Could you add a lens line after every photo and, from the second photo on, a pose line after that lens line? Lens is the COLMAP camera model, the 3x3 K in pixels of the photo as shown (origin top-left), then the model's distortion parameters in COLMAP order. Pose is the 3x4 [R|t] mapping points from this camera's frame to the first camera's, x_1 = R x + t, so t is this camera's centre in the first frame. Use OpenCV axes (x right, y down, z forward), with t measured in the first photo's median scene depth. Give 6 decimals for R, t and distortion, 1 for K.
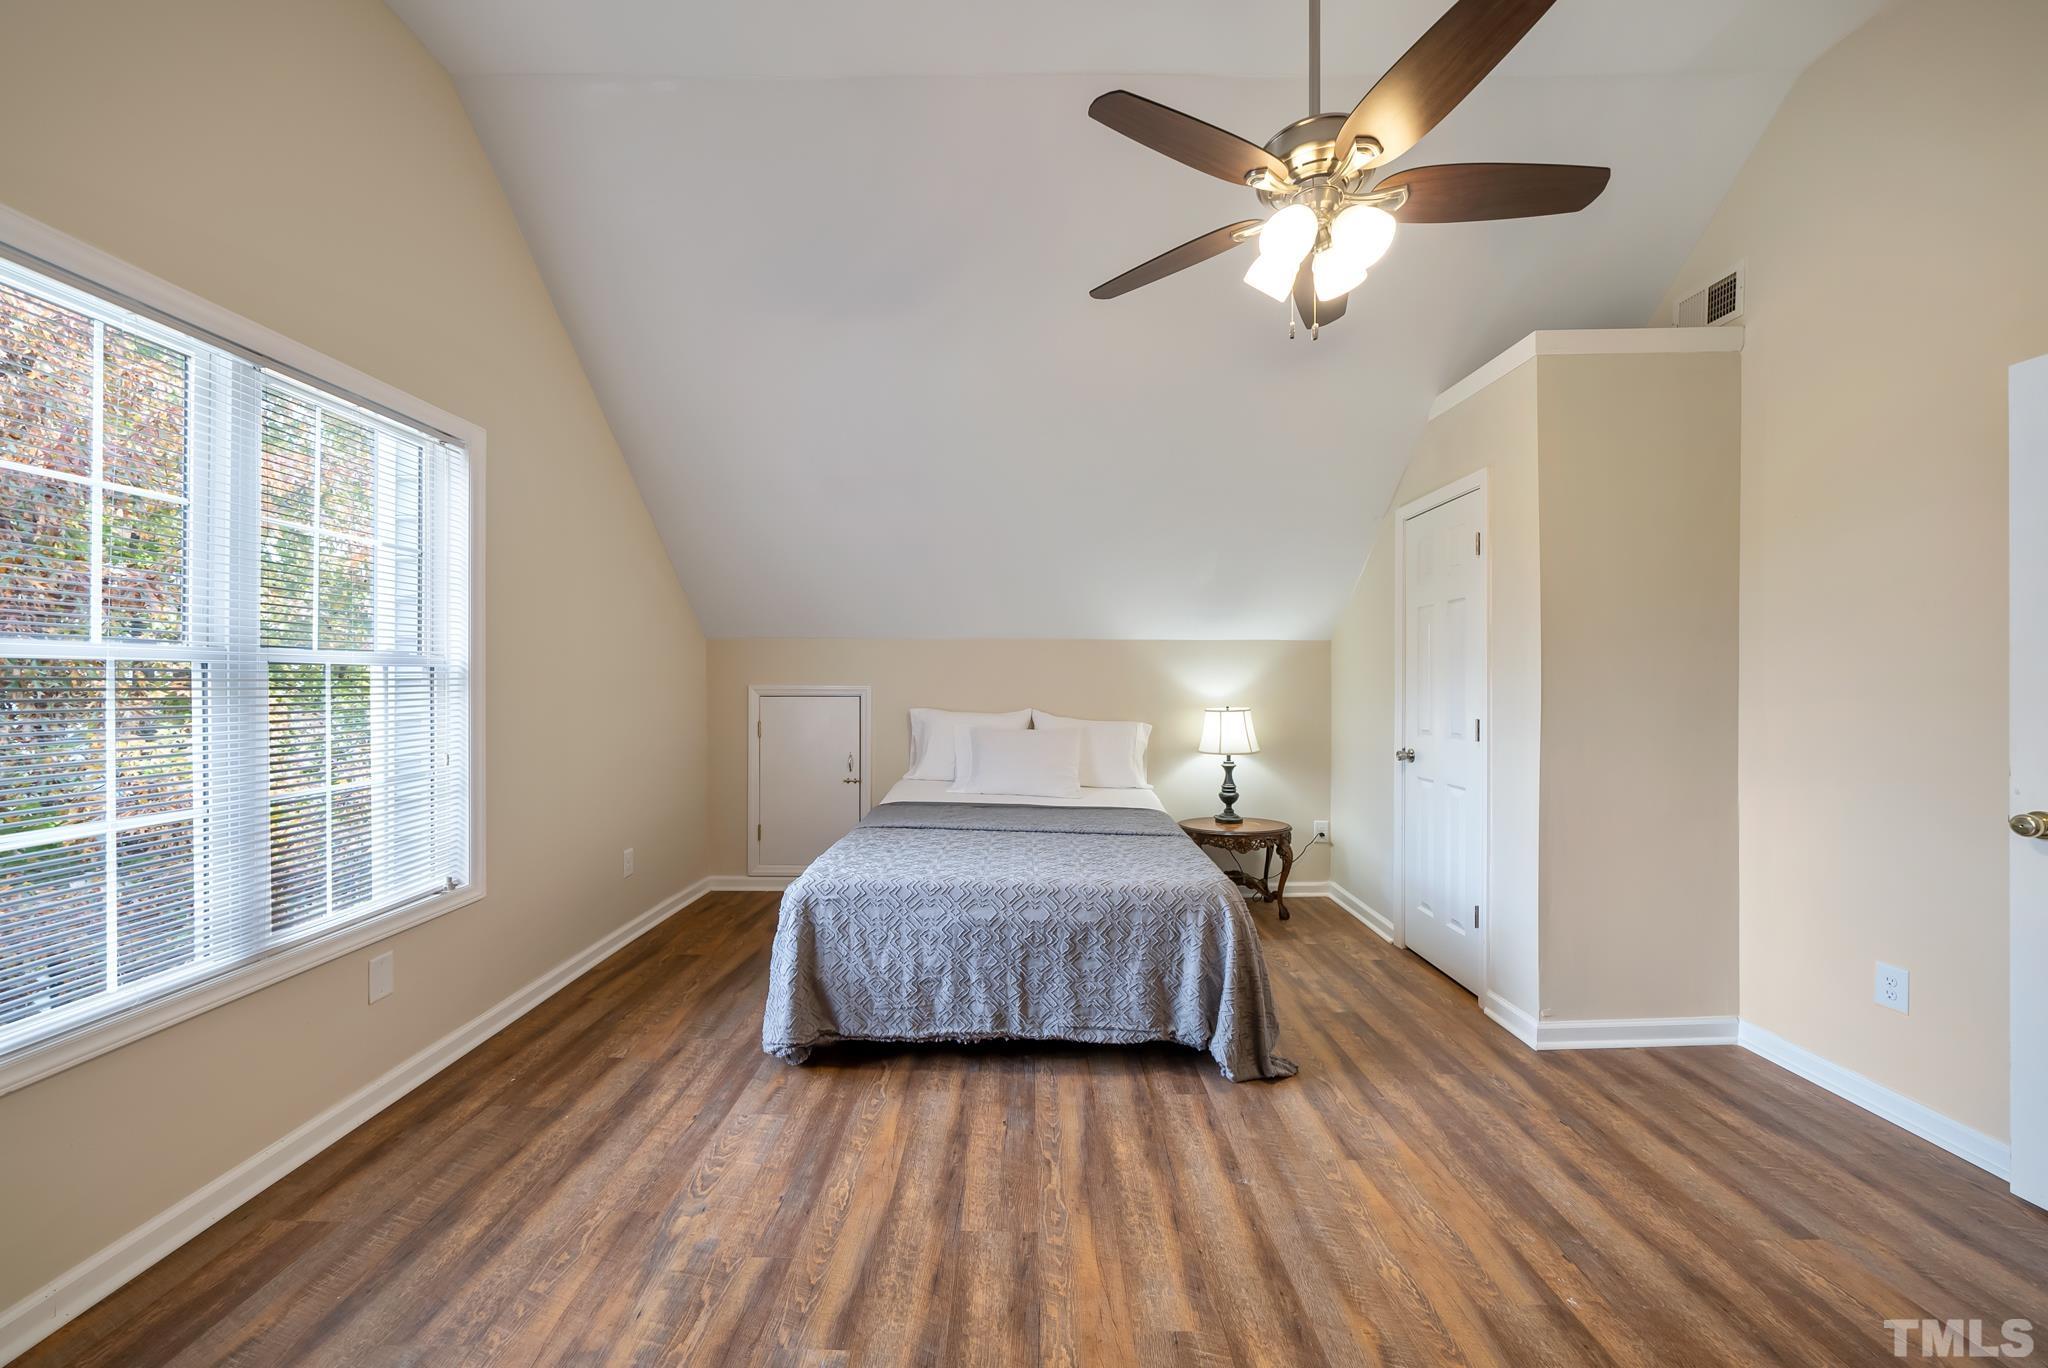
lens RADIAL K [[754.5, 0, 1024.0], [0, 754.5, 684.0], [0, 0, 1]] dist [-0.001883, -0.000194]
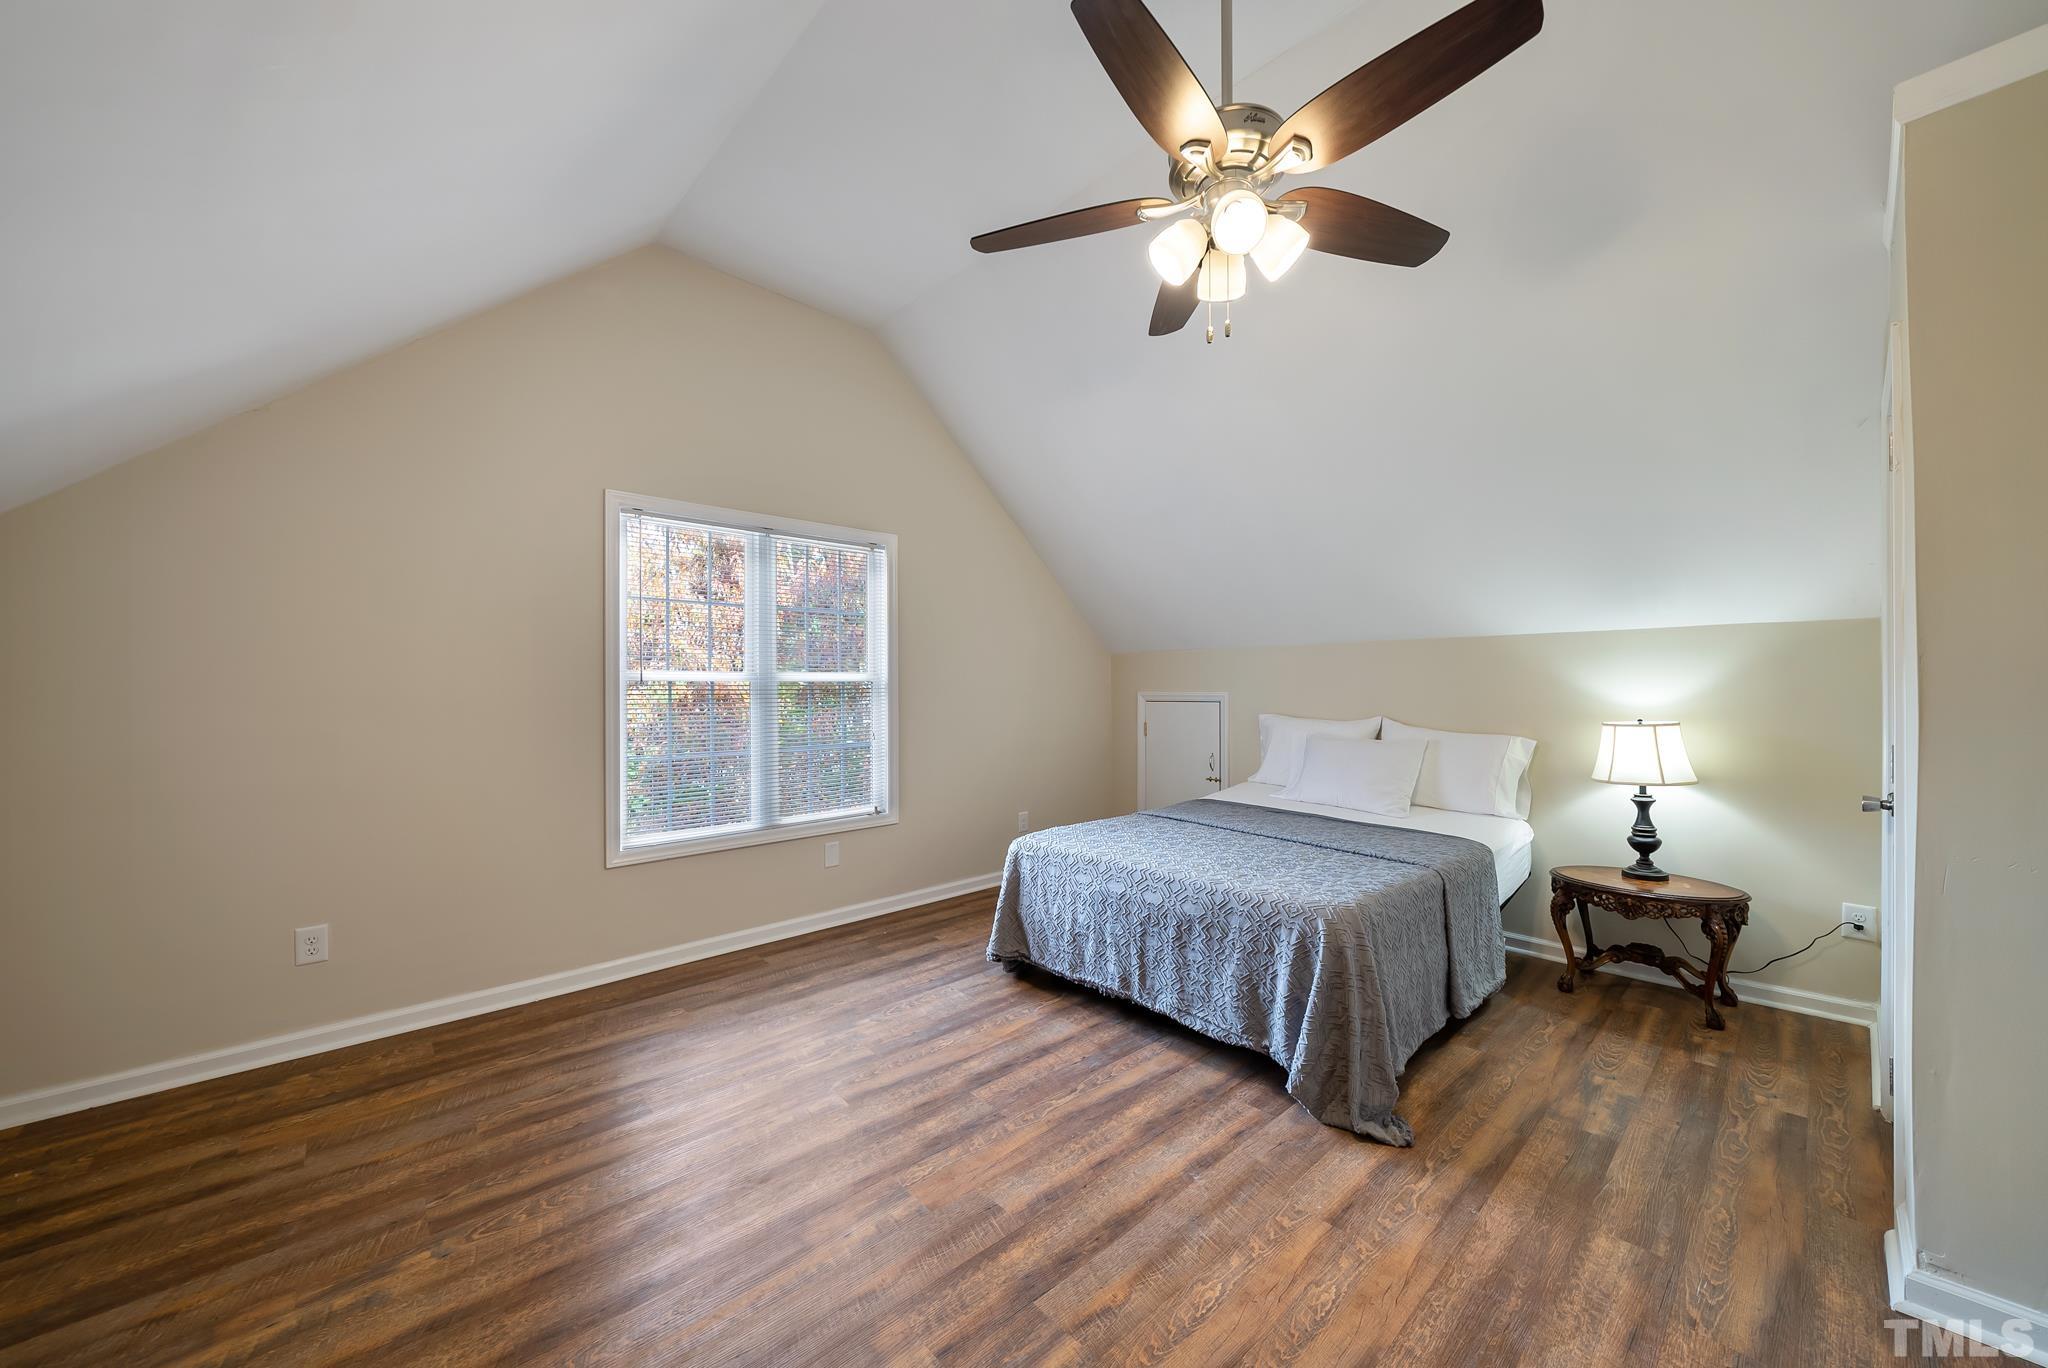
lens RADIAL K [[756.9, 0, 1027.5], [0, 756.9, 690.3], [0, 0, 1]] dist [-0.002221, -0.000286]
pose [[0.673132, -0.004229, -0.739511, 0.718748], [0.002926, 0.999991, -0.003055, 0.003585], [0.739517, -0.000108, 0.673138, 0.115068]]
